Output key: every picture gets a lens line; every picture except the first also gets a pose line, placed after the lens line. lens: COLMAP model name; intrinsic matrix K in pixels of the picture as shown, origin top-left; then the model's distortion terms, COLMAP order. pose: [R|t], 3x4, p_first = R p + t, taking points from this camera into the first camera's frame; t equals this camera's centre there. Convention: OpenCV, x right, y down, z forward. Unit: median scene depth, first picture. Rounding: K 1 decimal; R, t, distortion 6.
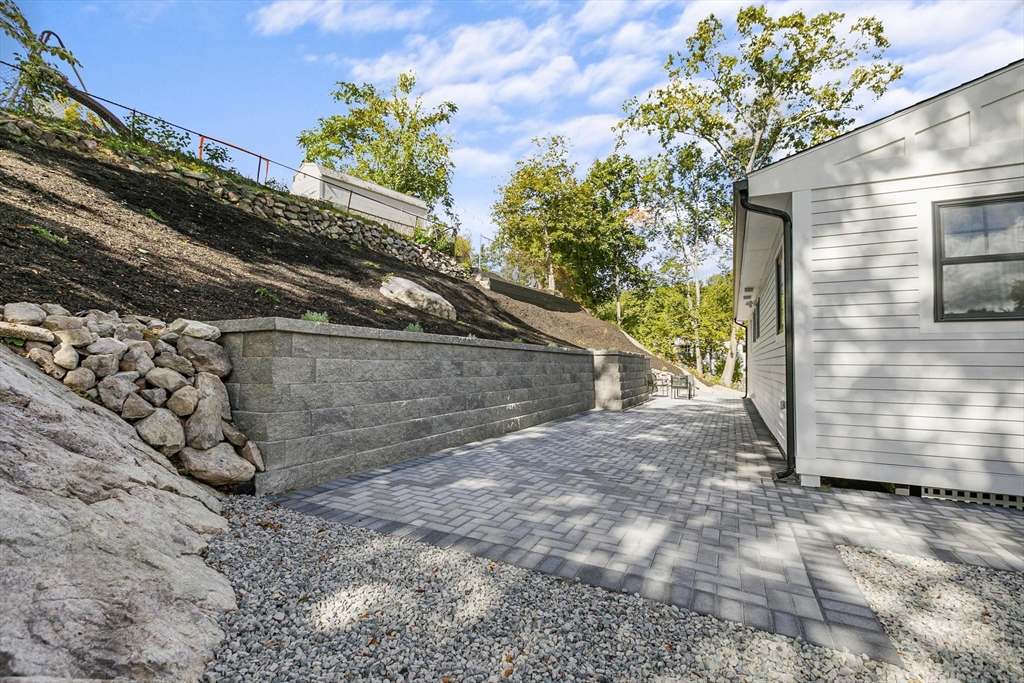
lens RADIAL K [[458.7, 0, 512.0], [0, 458.7, 341.5], [0, 0, 1]] dist [0.000957, 0.000193]
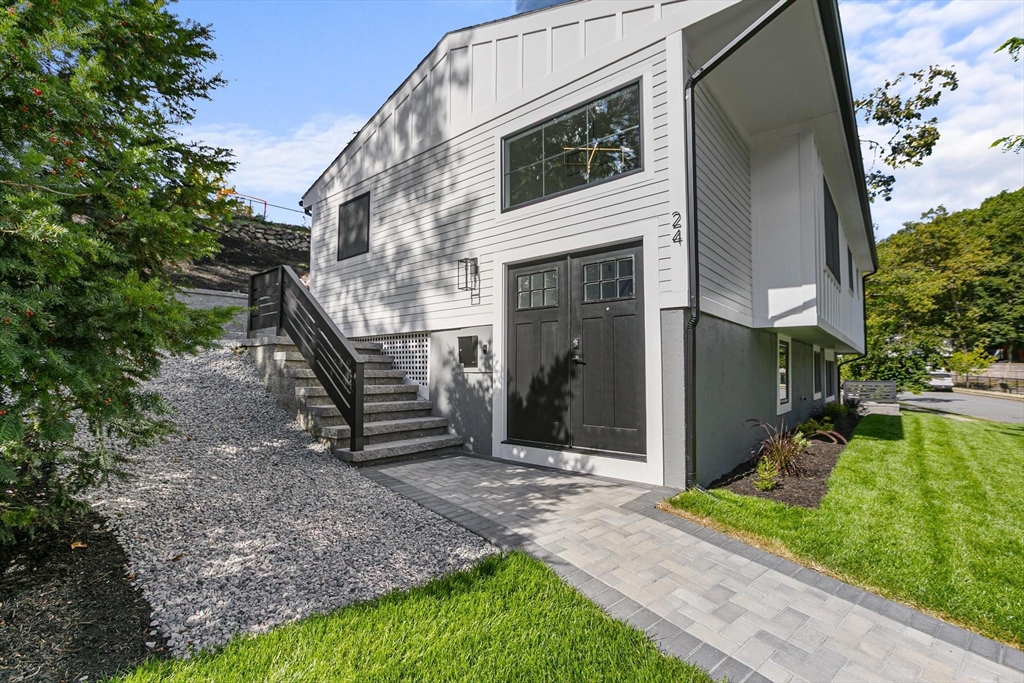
lens RADIAL K [[458.7, 0, 512.0], [0, 458.7, 341.5], [0, 0, 1]] dist [0.000957, 0.000193]
pose [[0.969283, -0.021987, -0.244962, 0.679553], [0.016298, 0.999549, -0.025225, 0.125259], [0.245406, 0.020458, 0.969205, -0.273547]]
